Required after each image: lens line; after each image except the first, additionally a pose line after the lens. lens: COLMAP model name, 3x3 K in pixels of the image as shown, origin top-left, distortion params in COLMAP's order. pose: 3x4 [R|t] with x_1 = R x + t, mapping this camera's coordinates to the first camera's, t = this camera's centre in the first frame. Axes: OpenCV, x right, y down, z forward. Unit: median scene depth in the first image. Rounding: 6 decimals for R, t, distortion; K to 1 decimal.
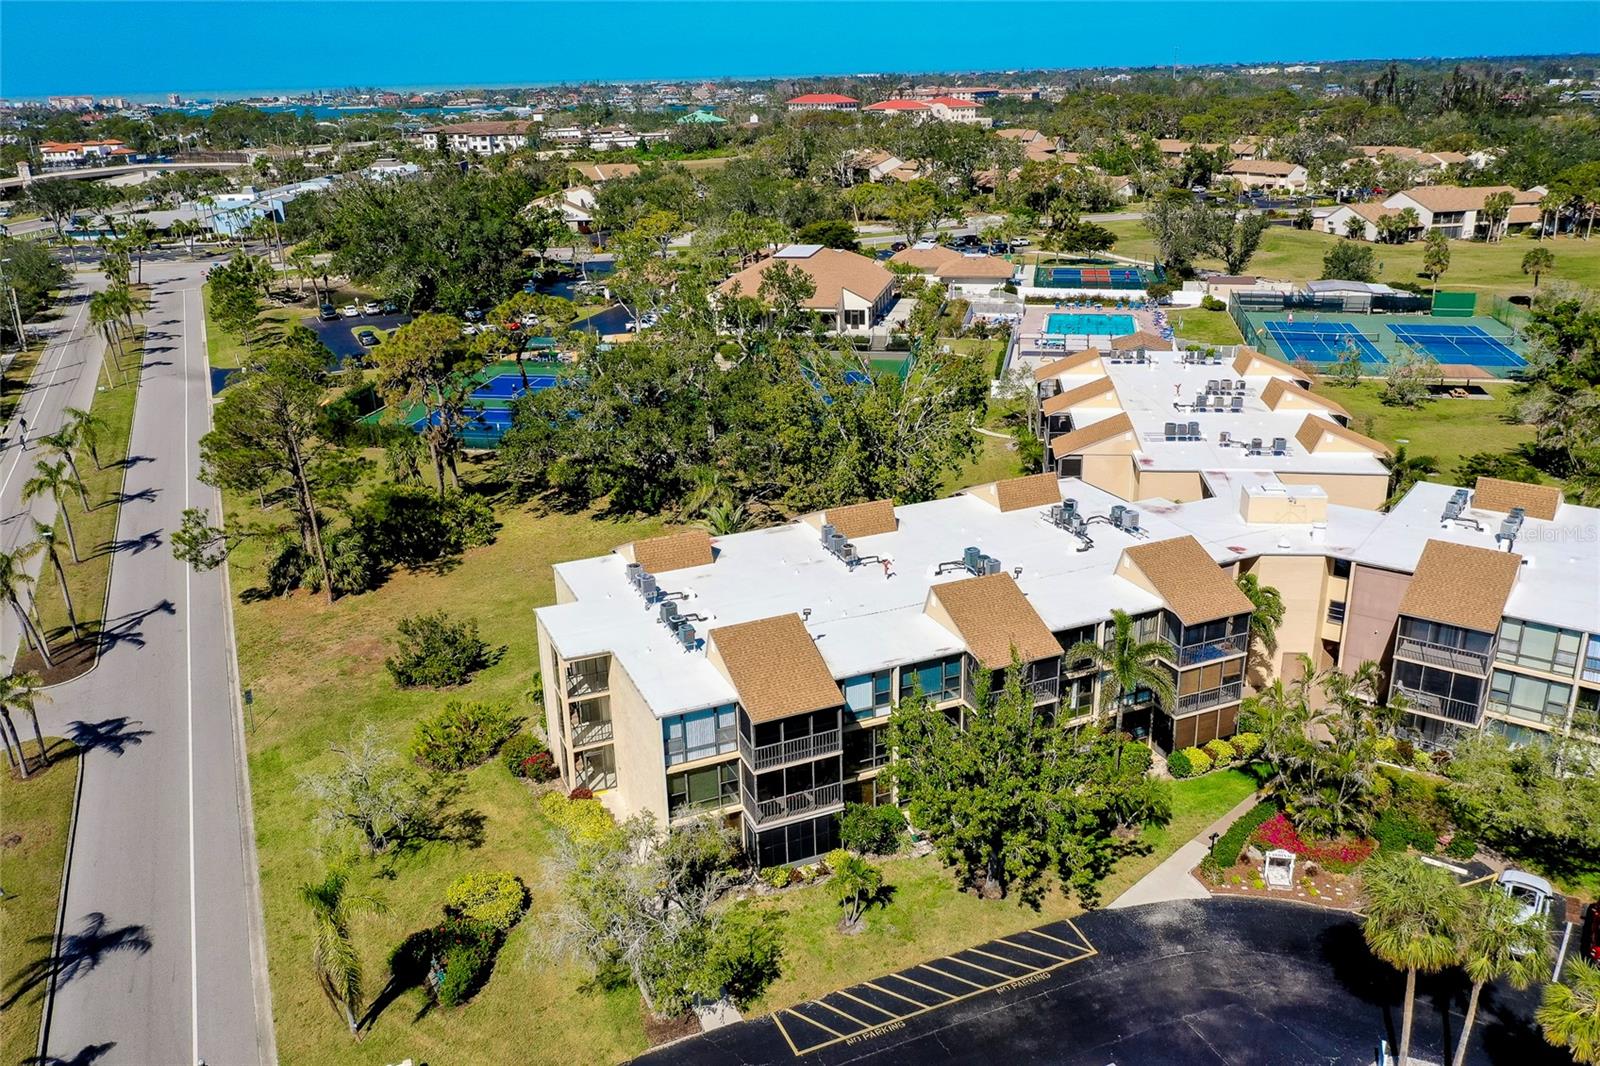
lens RADIAL K [[1271.1, 0, 806.4], [0, 1271.1, 535.9], [0, 0, 1]] dist [-0.001647, 0.003564]
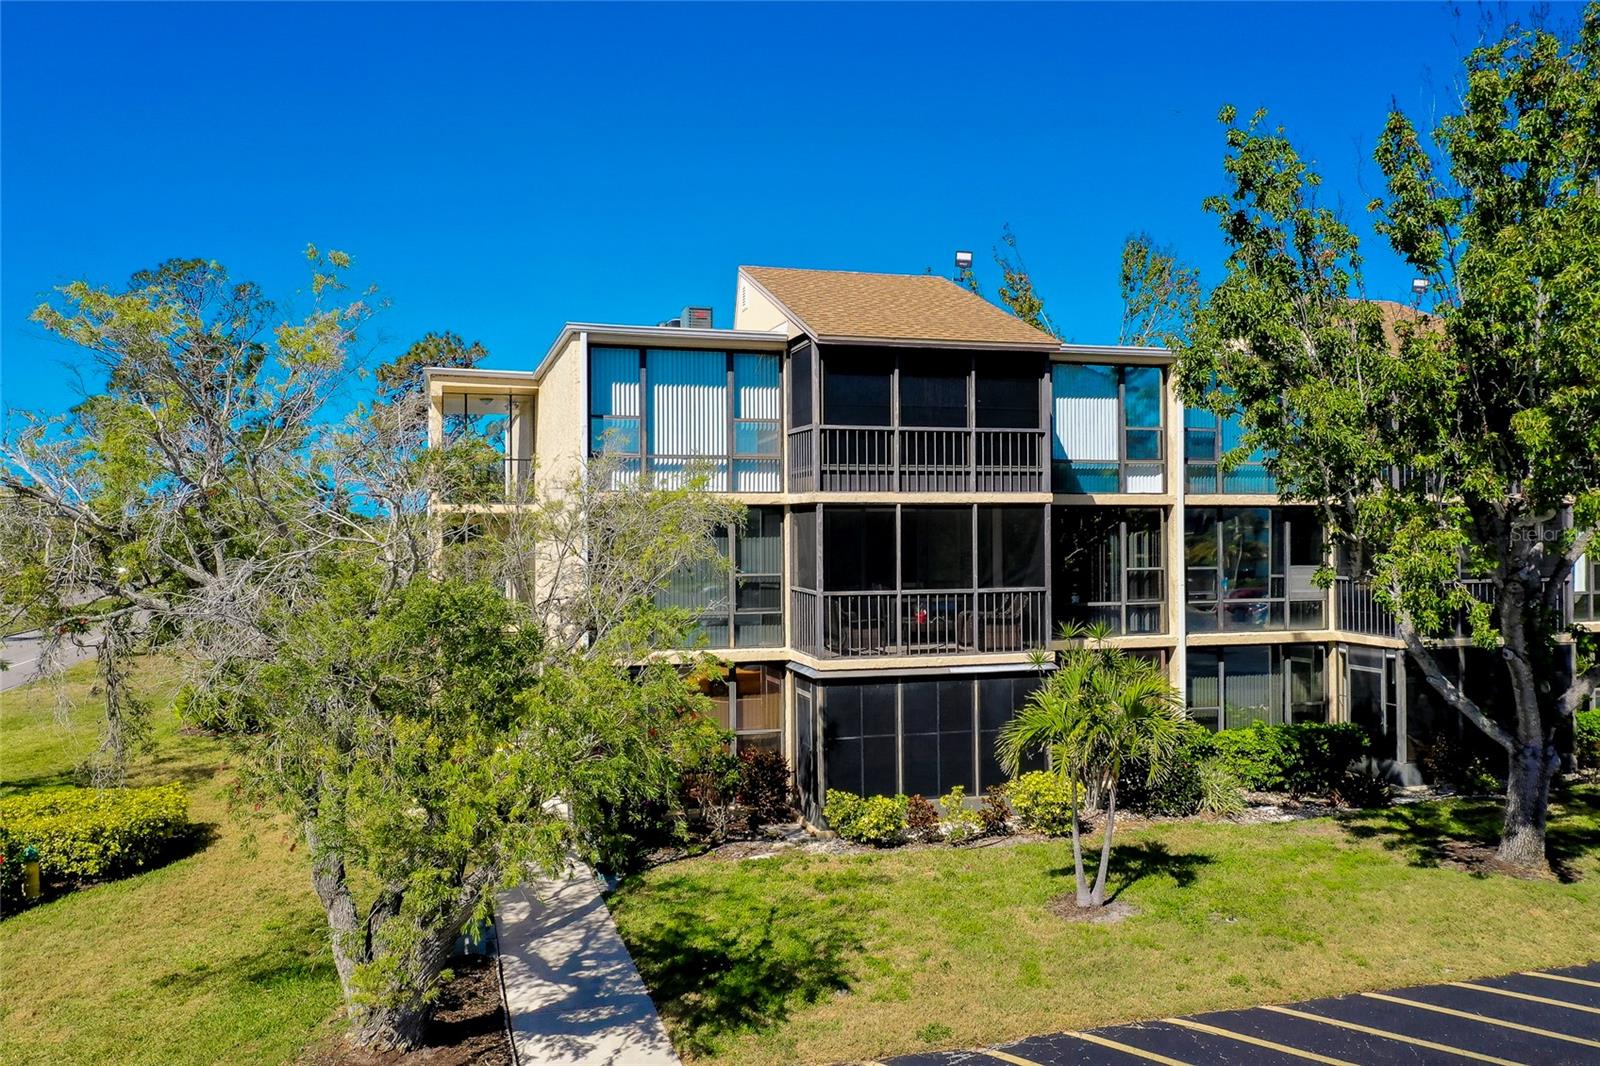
lens RADIAL K [[1271.1, 0, 803.7], [0, 1271.1, 524.8], [0, 0, 1]] dist [-0.001647, 0.003564]
pose [[0.992549, 0.018215, -0.120476, 0.000351], [-0.059520, 0.935246, -0.348959, 0.275693], [0.106319, 0.353529, 0.929362, 0.554289]]
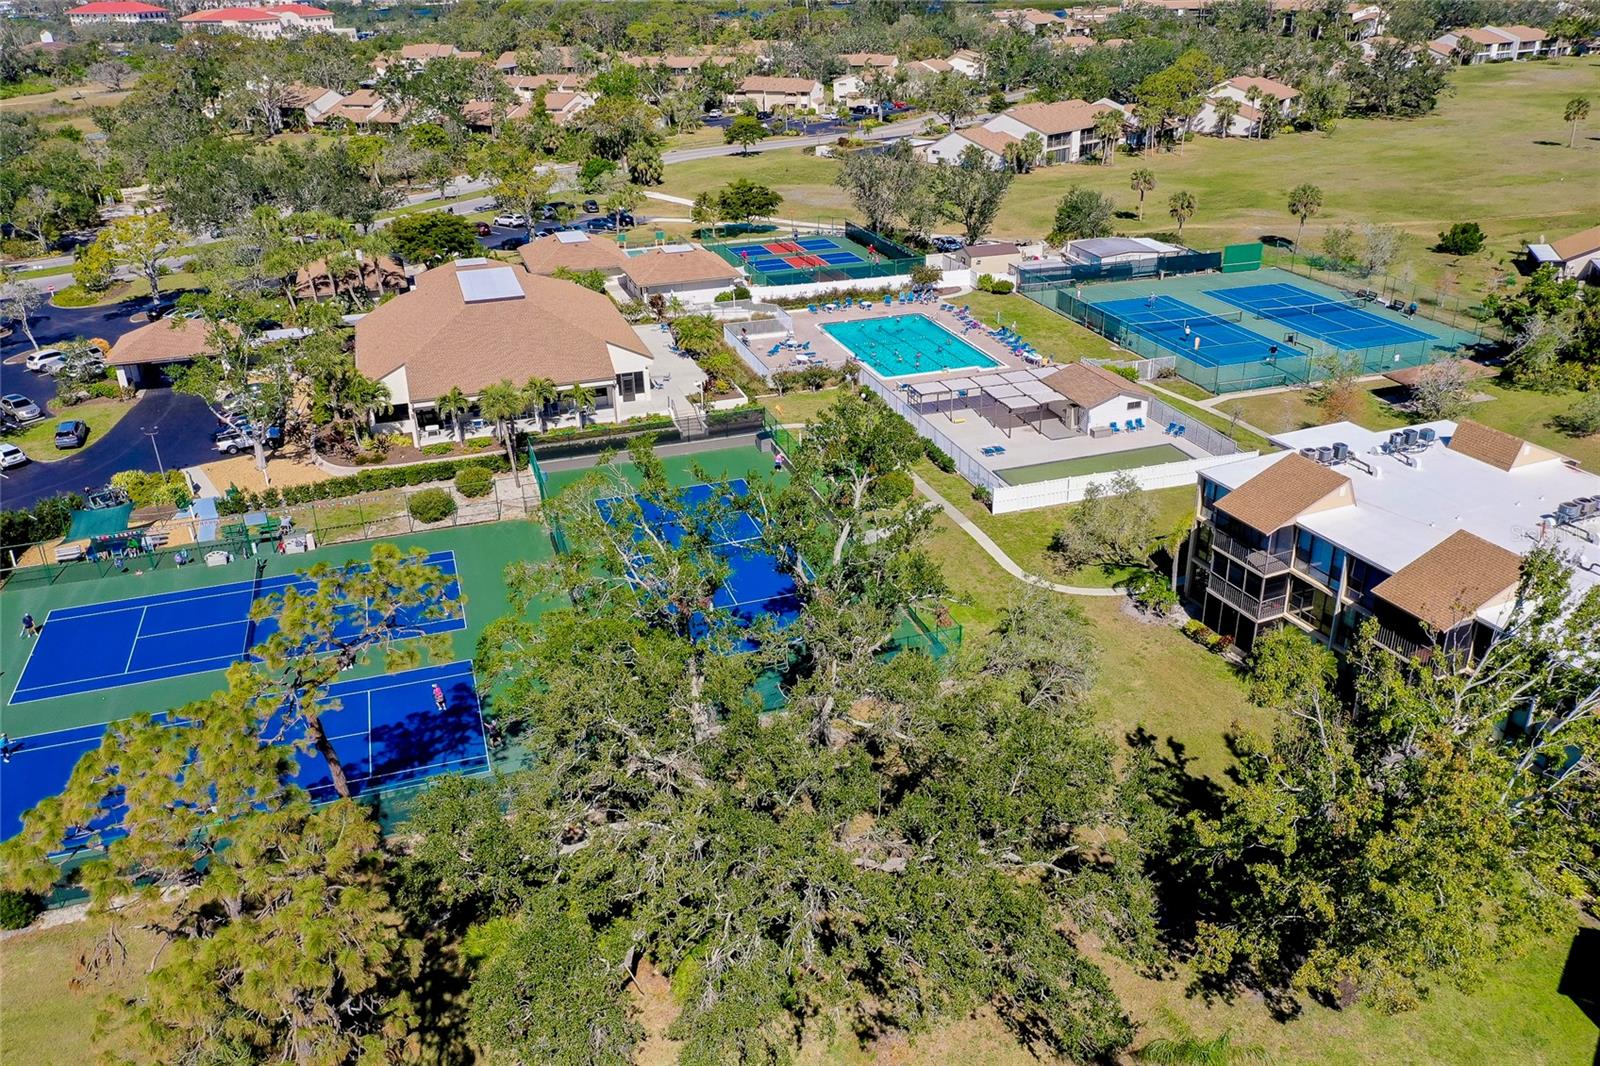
lens RADIAL K [[1271.1, 0, 806.5], [0, 1271.1, 532.4], [0, 0, 1]] dist [-0.001647, 0.003564]
pose [[0.869315, -0.204143, 0.450129, -0.475235], [0.173140, 0.978789, 0.109525, -0.383362], [-0.462940, -0.017276, 0.886221, 0.961547]]
